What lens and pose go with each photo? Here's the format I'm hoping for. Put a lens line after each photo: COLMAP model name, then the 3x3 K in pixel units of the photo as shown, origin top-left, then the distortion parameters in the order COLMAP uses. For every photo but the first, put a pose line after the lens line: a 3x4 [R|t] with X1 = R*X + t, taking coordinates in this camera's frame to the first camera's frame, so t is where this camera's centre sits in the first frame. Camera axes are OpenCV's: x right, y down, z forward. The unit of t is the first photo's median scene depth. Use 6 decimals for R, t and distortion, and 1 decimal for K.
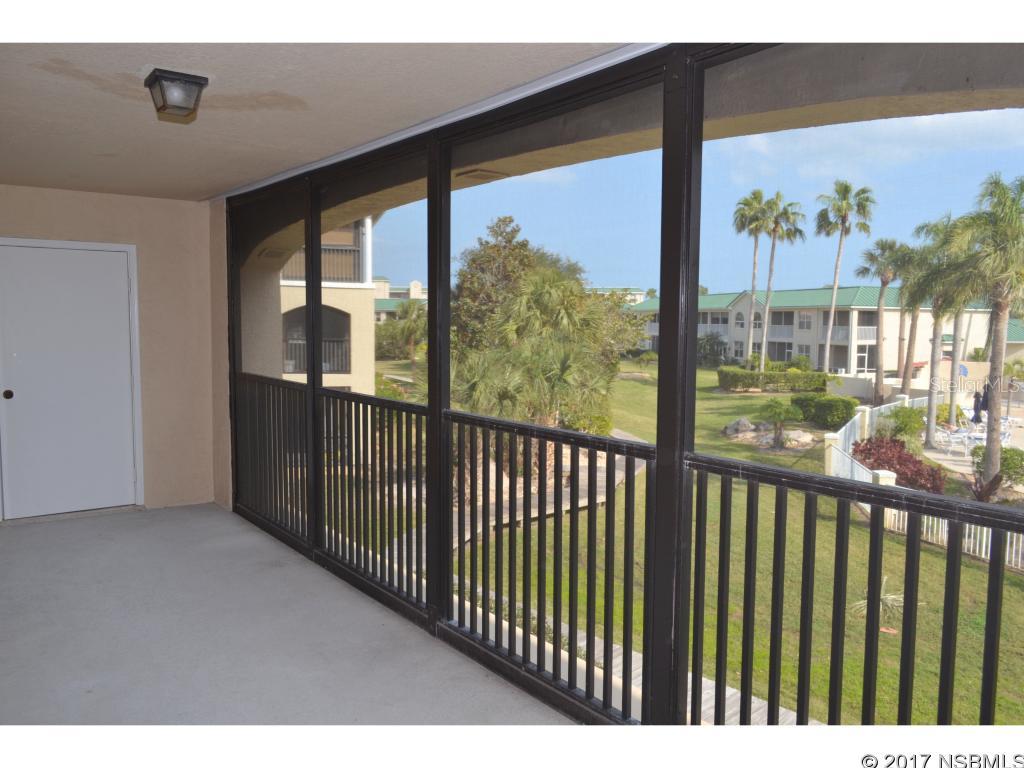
lens RADIAL K [[815.4, 0, 508.6], [0, 815.4, 388.2], [0, 0, 1]] dist [-0.011636, 0.008840]
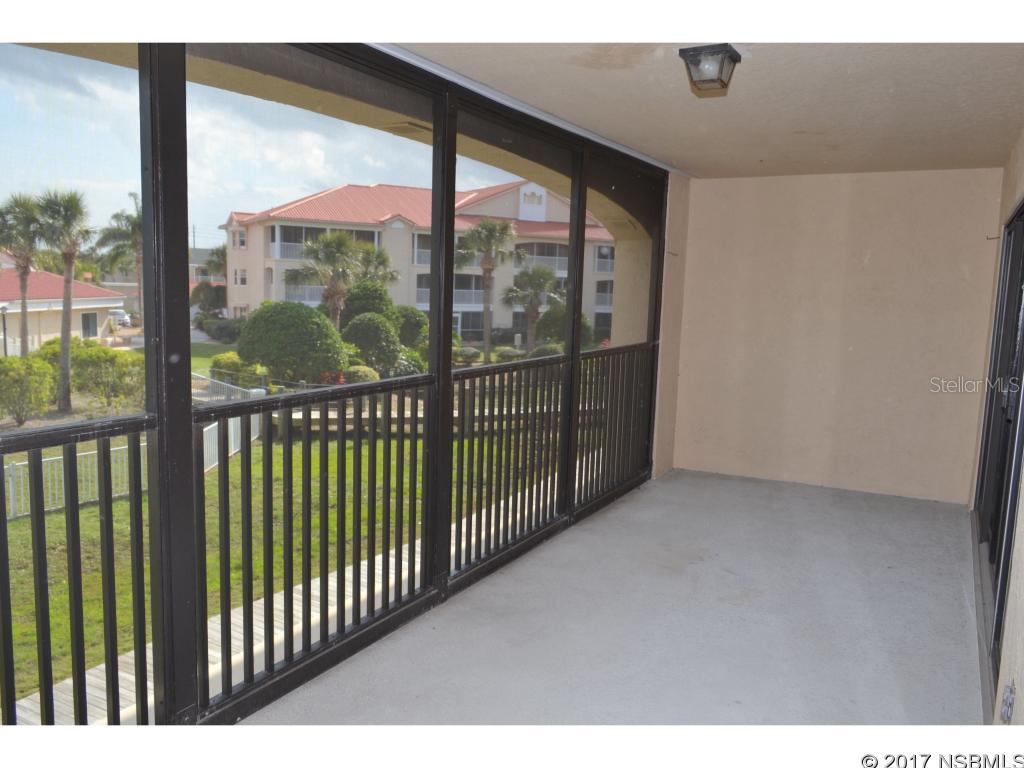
lens RADIAL K [[790.2, 0, 493.1], [0, 790.2, 382.0], [0, 0, 1]] dist [-0.003775, -0.003563]
pose [[-0.382156, -0.137822, 0.913763, -0.106118], [0.042415, 0.985158, 0.166329, -0.012711], [-0.923124, 0.102321, -0.370638, 0.141847]]
